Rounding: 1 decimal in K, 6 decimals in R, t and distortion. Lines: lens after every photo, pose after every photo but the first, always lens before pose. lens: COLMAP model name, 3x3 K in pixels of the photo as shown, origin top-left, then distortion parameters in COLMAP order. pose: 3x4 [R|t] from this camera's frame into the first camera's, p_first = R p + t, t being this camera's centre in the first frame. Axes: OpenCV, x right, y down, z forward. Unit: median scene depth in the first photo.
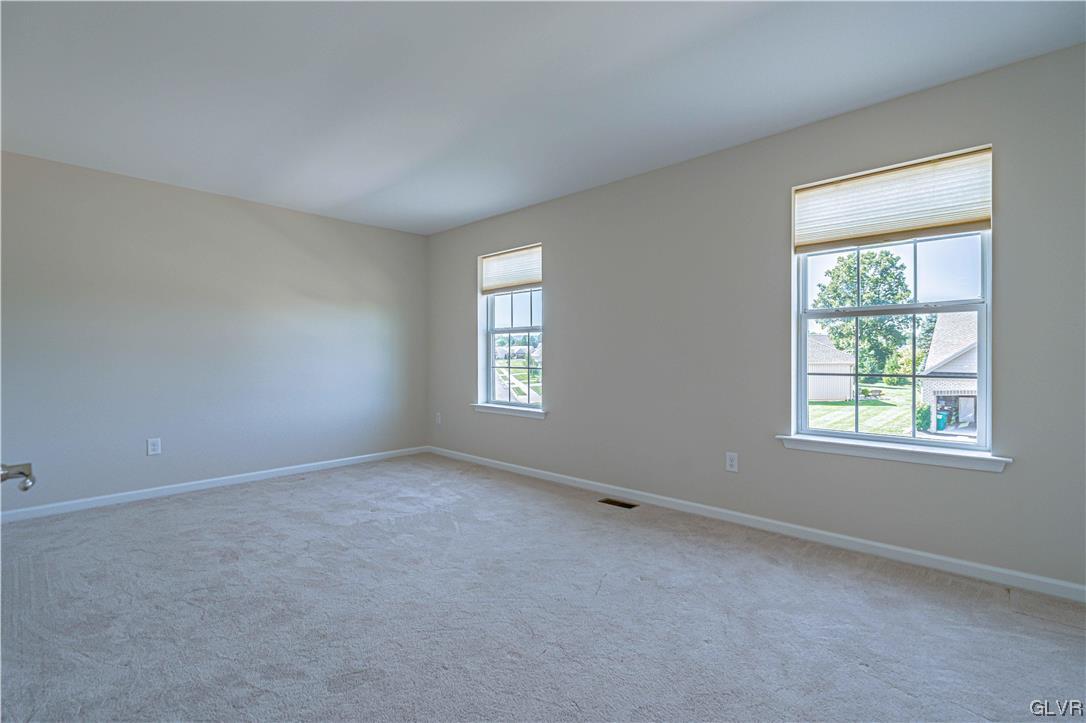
lens RADIAL K [[493.9, 0, 544.2], [0, 493.9, 357.7], [0, 0, 1]] dist [-0.002732, 0.000125]
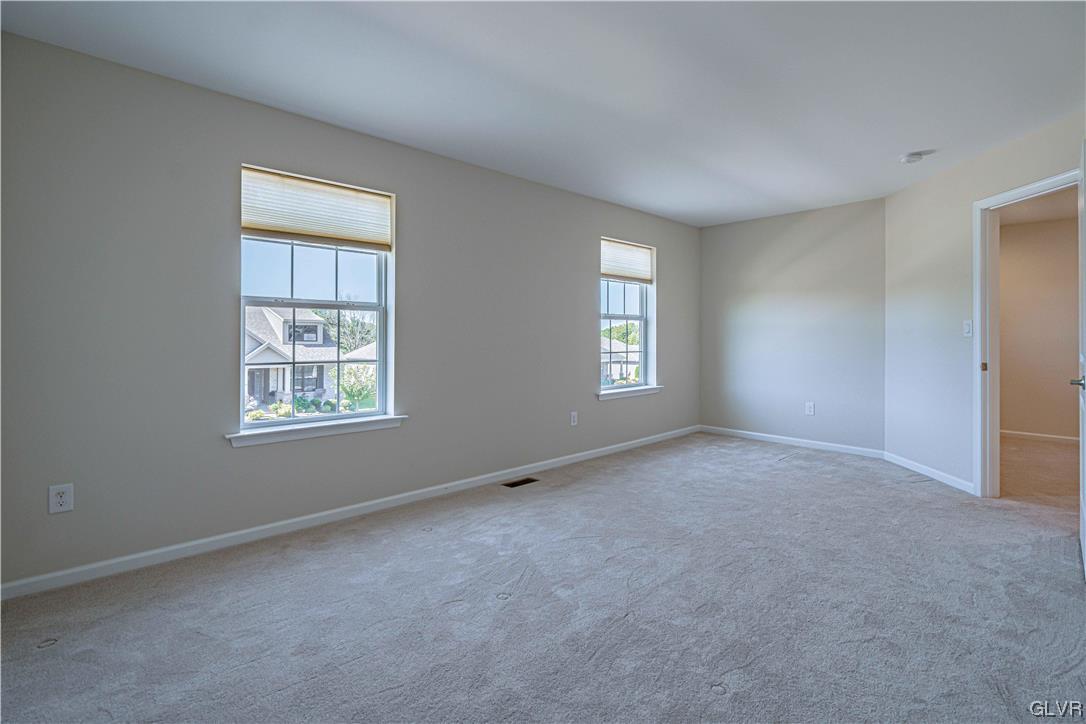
lens RADIAL K [[493.9, 0, 558.9], [0, 493.9, 338.7], [0, 0, 1]] dist [-0.002732, 0.000125]
pose [[0.081042, 0.006735, 0.996688, -0.725345], [0.014139, 0.999869, -0.007906, -0.001217], [-0.996610, 0.014733, 0.080936, 0.674169]]
